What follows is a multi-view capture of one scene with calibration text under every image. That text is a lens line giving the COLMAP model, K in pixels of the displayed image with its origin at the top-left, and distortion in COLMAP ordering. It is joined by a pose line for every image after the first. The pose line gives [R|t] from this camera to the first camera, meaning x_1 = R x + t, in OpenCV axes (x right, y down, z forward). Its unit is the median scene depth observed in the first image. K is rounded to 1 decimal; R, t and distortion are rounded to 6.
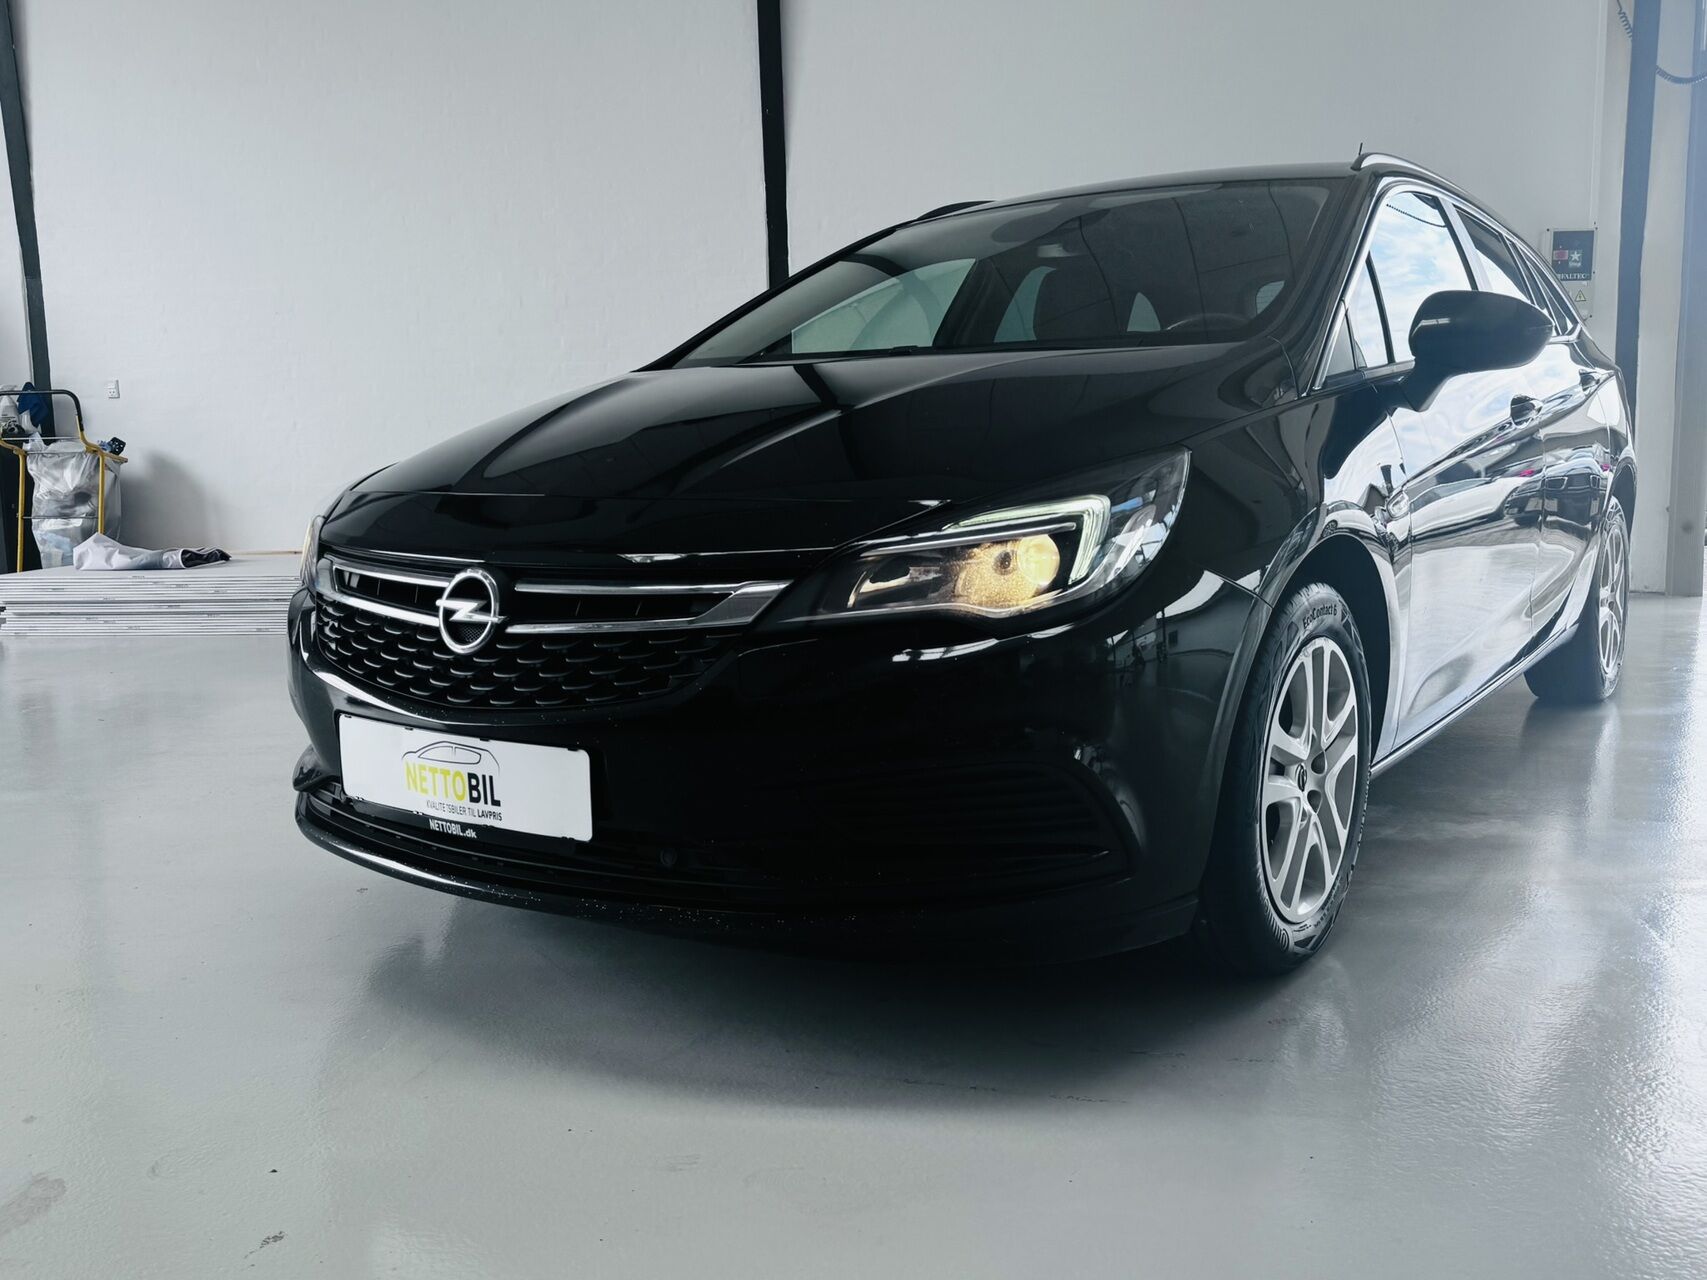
lens RADIAL K [[1488.6, 0, 855.1], [0, 1488.6, 646.9], [0, 0, 1]] dist [0.014779, -0.005980]
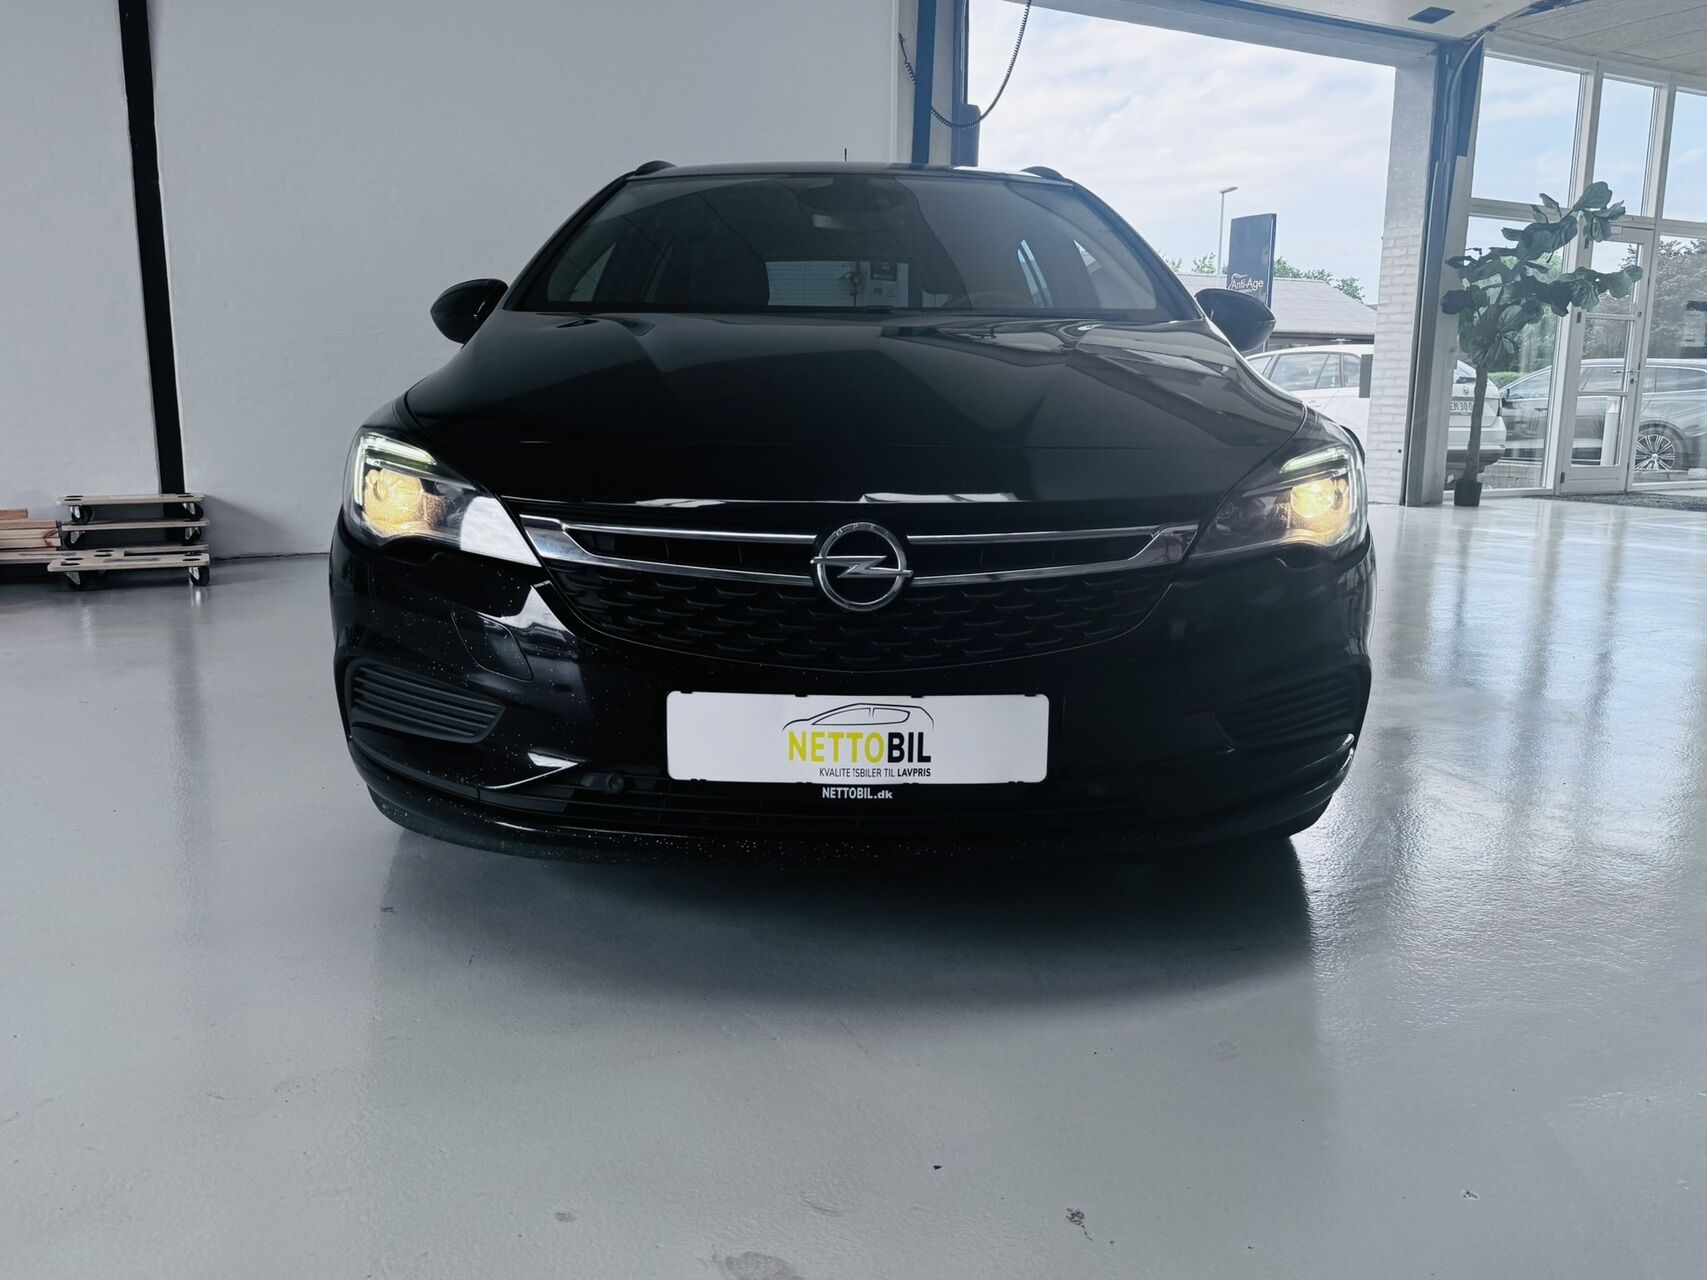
lens RADIAL K [[1348.4, 0, 843.3], [0, 1348.4, 641.8], [0, 0, 1]] dist [0.006571, -0.021854]
pose [[0.828264, -0.083731, 0.554047, -0.763531], [0.057296, 0.996245, 0.064904, -0.033012], [-0.557401, -0.022013, 0.829952, 0.288756]]
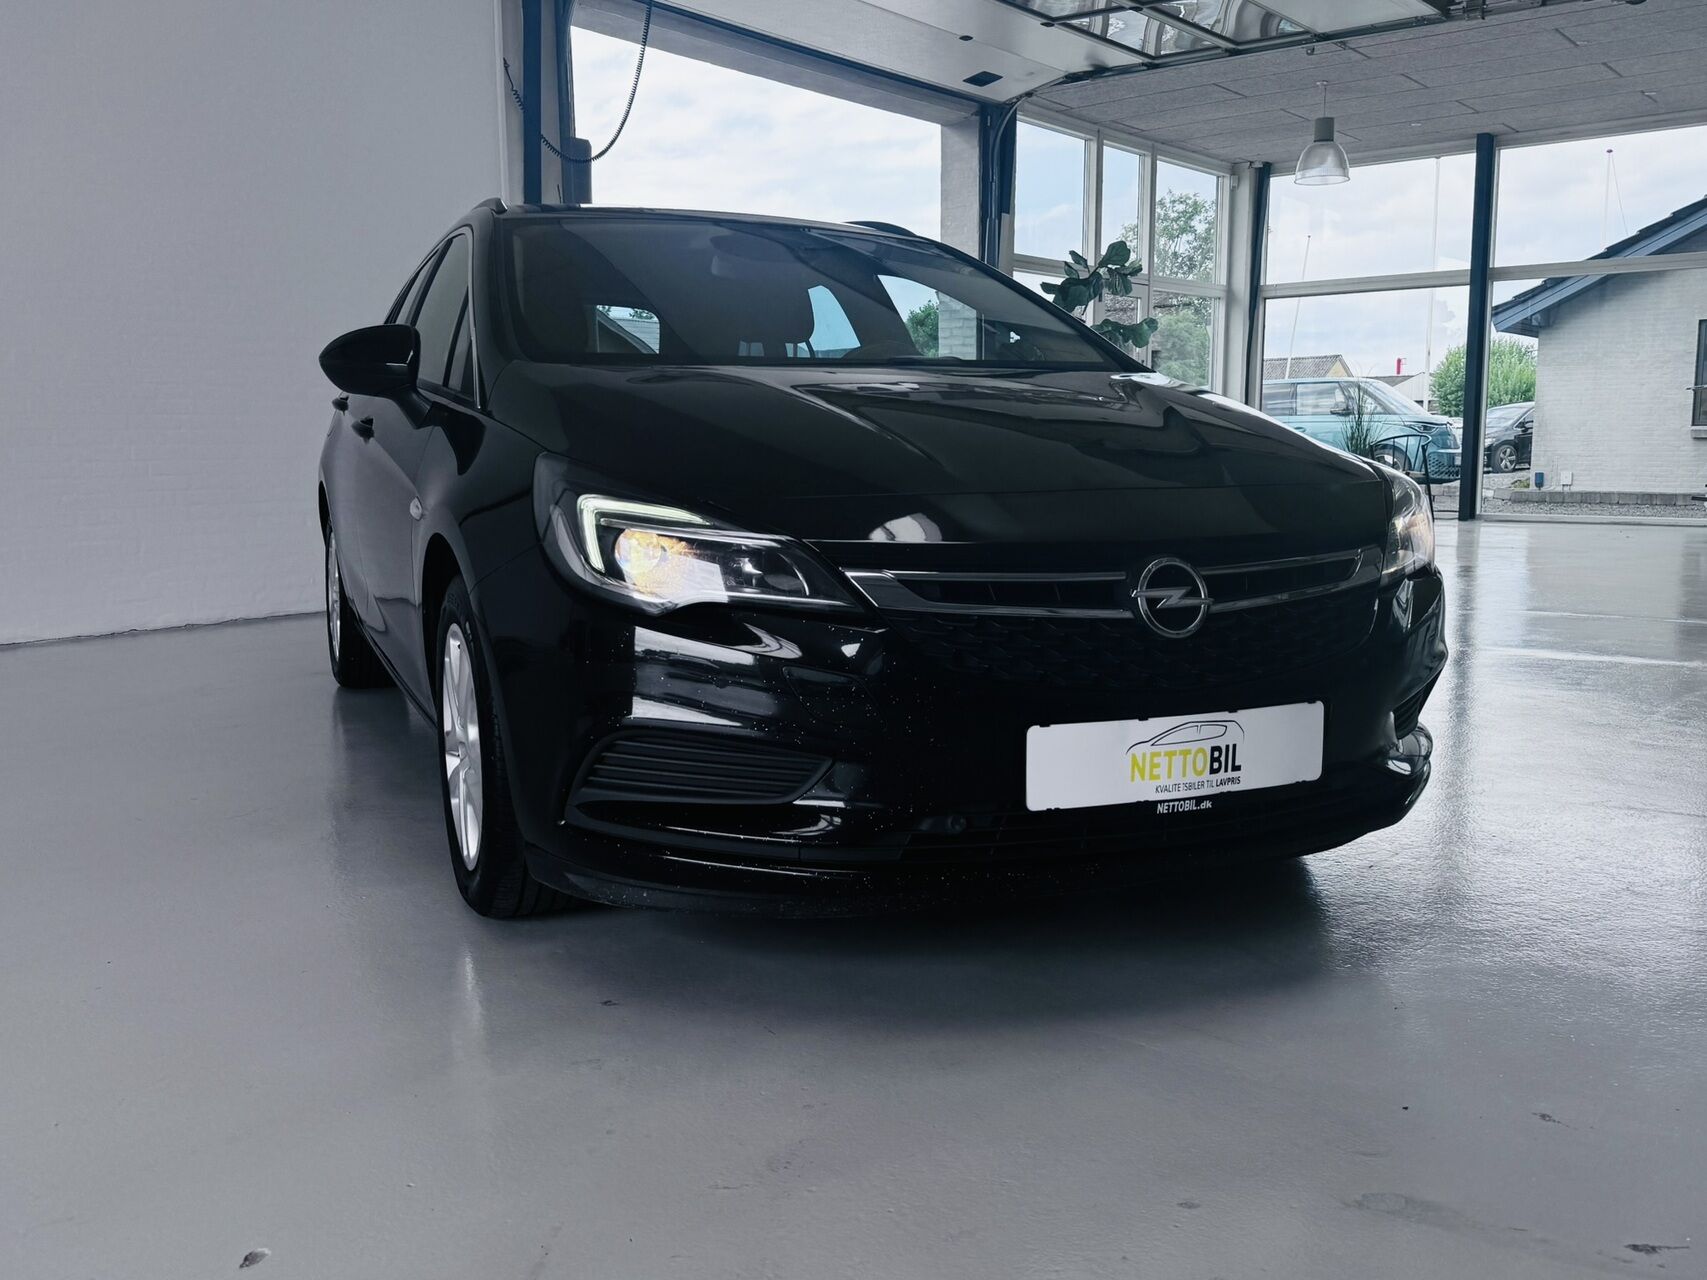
lens RADIAL K [[1488.6, 0, 857.3], [0, 1488.6, 630.3], [0, 0, 1]] dist [0.014779, -0.005980]
pose [[0.558968, -0.094879, 0.823743, -1.265991], [0.111383, 0.993020, 0.038795, -0.067344], [-0.821674, 0.070066, 0.565634, 0.598336]]
